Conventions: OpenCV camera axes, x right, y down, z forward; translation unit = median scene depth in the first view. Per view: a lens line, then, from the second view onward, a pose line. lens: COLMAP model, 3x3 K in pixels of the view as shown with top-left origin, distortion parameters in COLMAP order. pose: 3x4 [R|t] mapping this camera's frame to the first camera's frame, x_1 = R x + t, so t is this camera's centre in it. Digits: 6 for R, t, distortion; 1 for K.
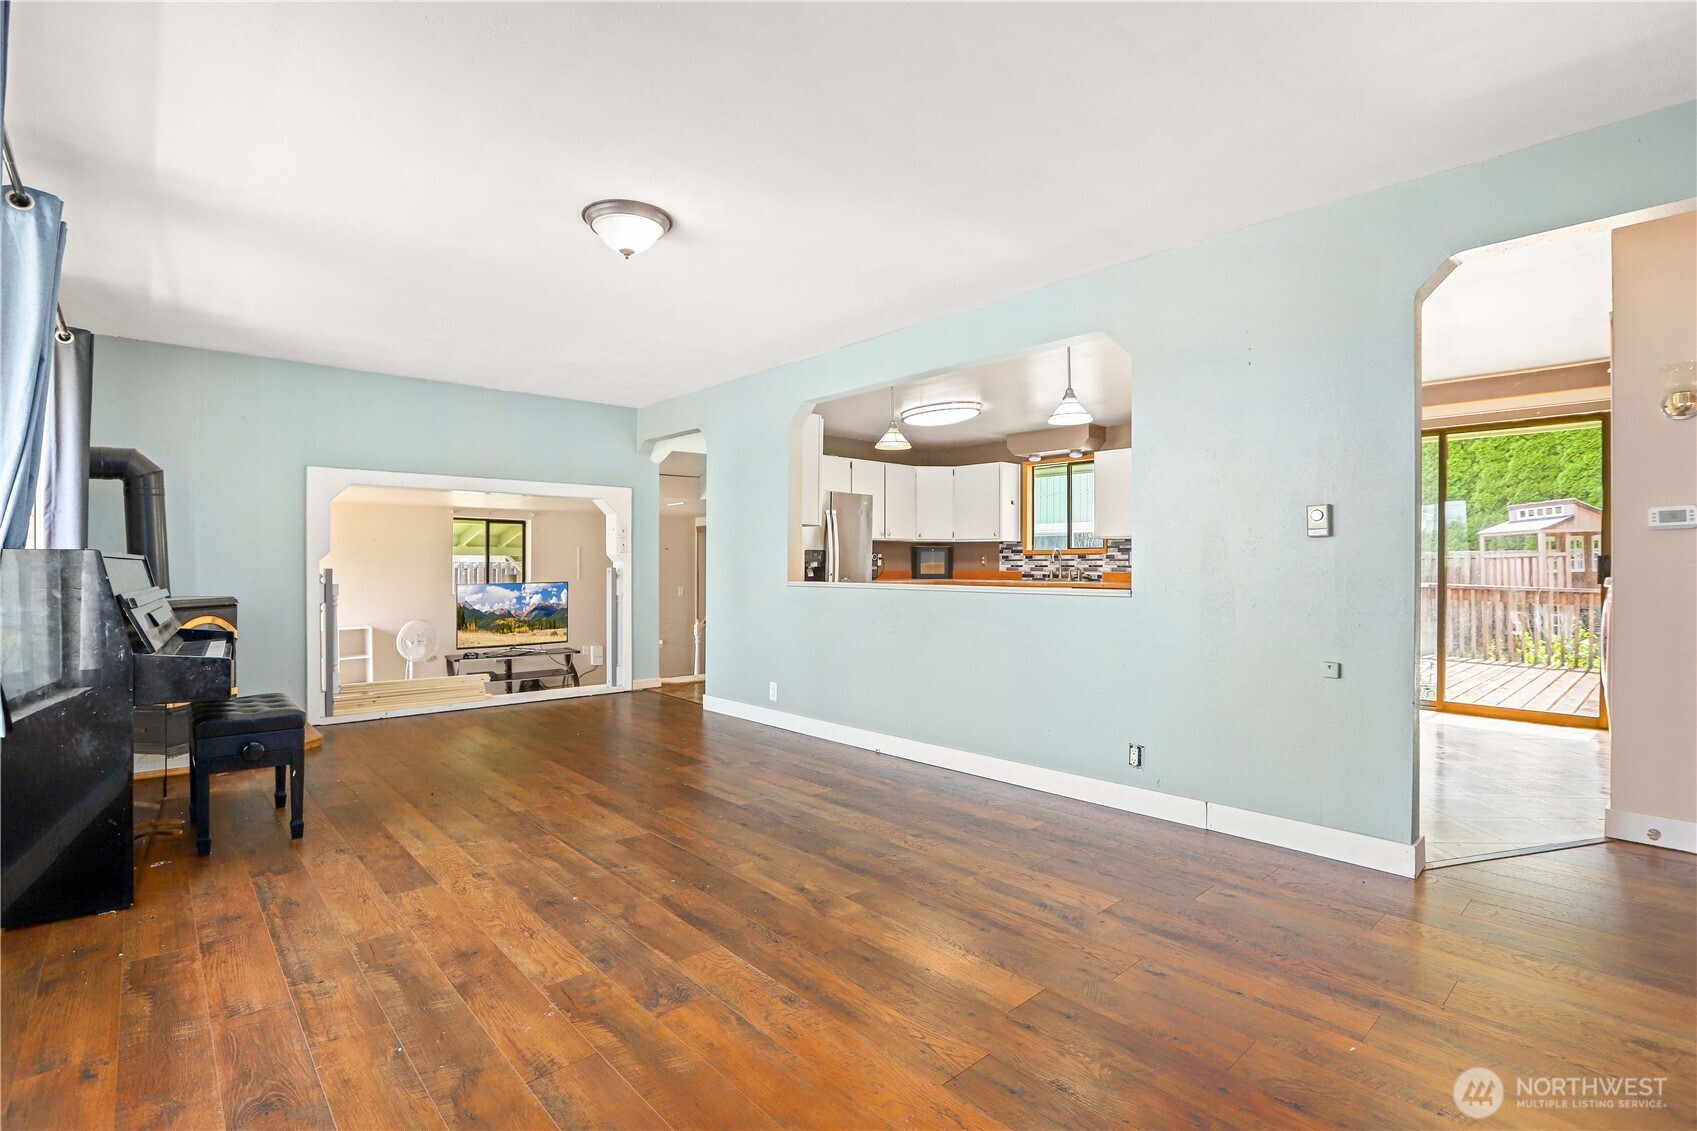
lens RADIAL K [[788.9, 0, 866.2], [0, 788.9, 564.3], [0, 0, 1]] dist [-0.053153, 0.023063]
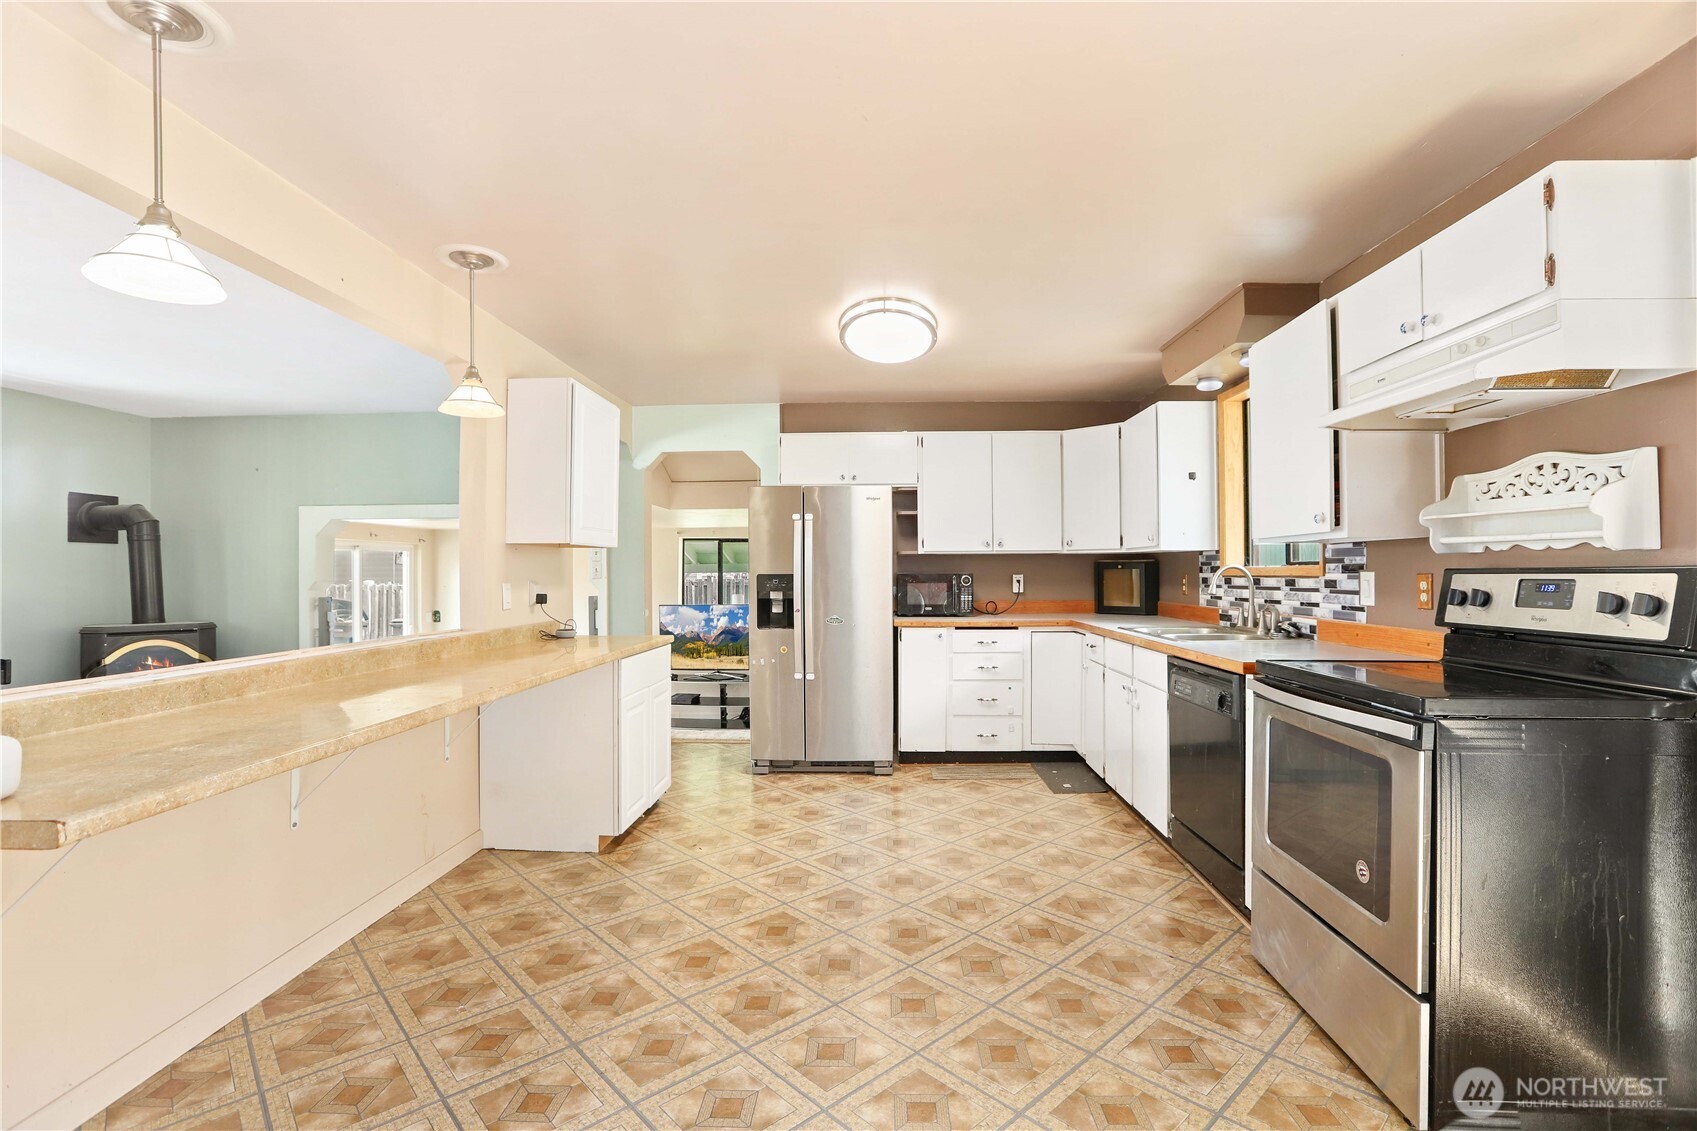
lens RADIAL K [[784.7, 0, 848.5], [0, 784.7, 565.5], [0, 0, 1]] dist [-0.059454, 0.025539]
pose [[0.708112, -0.011113, -0.706012, 0.397263], [0.005133, 0.999931, -0.010592, -0.015597], [0.706081, 0.003876, 0.708120, 0.493563]]
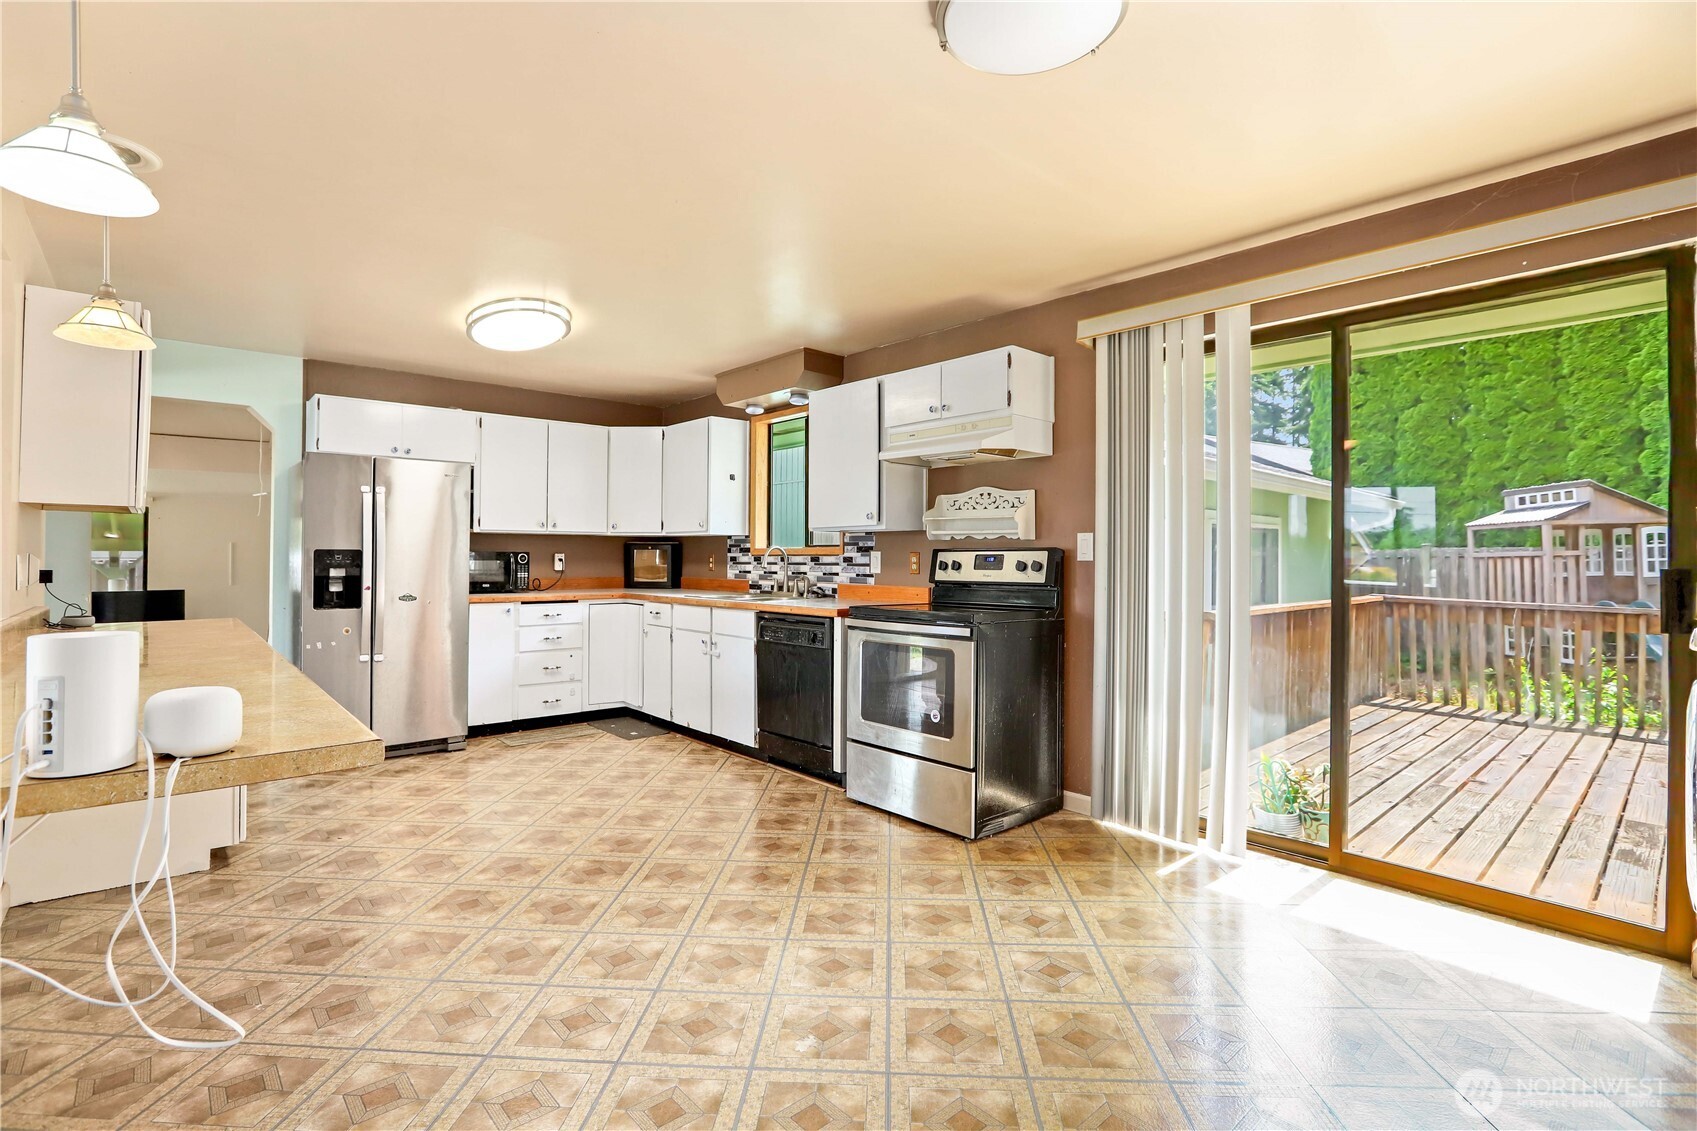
lens RADIAL K [[795.8, 0, 847.8], [0, 795.8, 550.5], [0, 0, 1]] dist [-0.055306, 0.021987]
pose [[0.999844, 0.001427, -0.017581, 0.304723], [-0.001609, 0.999945, -0.010368, -0.009832], [0.017565, 0.010395, 0.999792, 0.338544]]
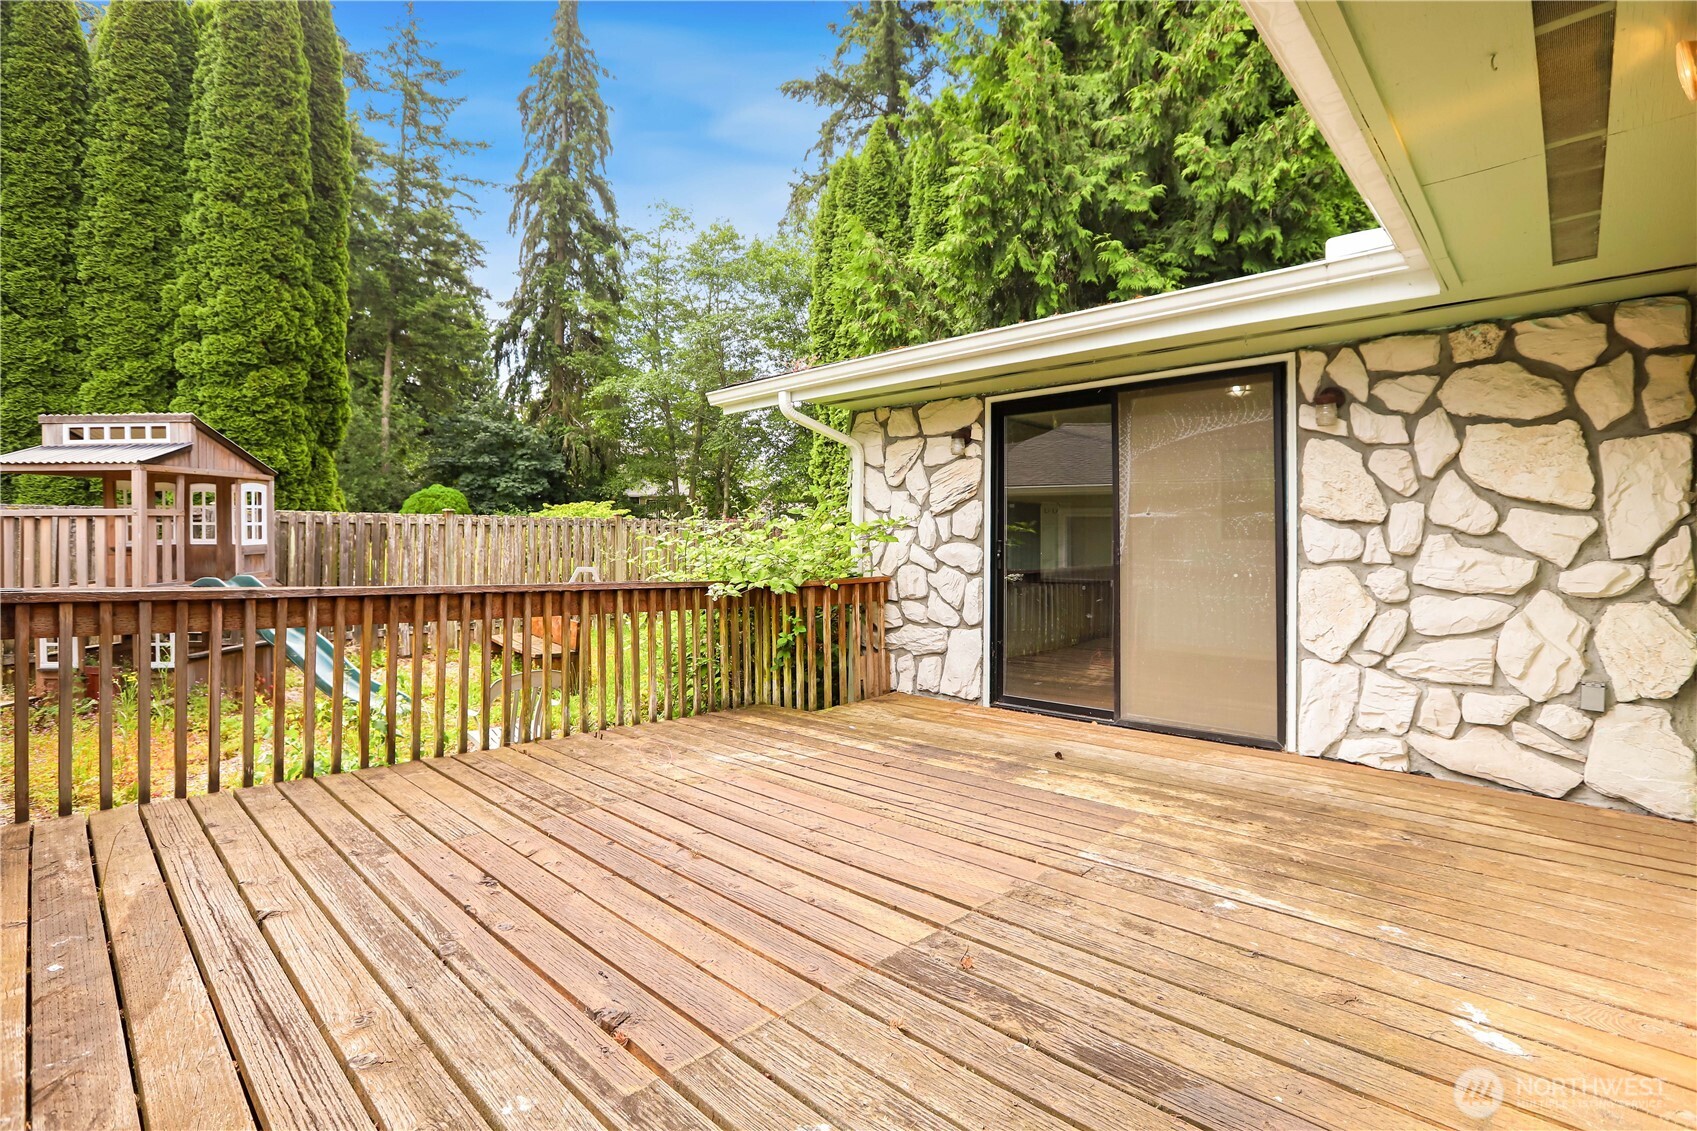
lens RADIAL K [[778.0, 0, 872.3], [0, 778.0, 551.3], [0, 0, 1]] dist [-0.049166, 0.010720]
pose [[-0.083704, -0.012984, 0.996406, 0.499491], [-0.012787, 0.999847, 0.011955, 0.002565], [-0.996409, -0.011740, -0.083858, 0.825025]]
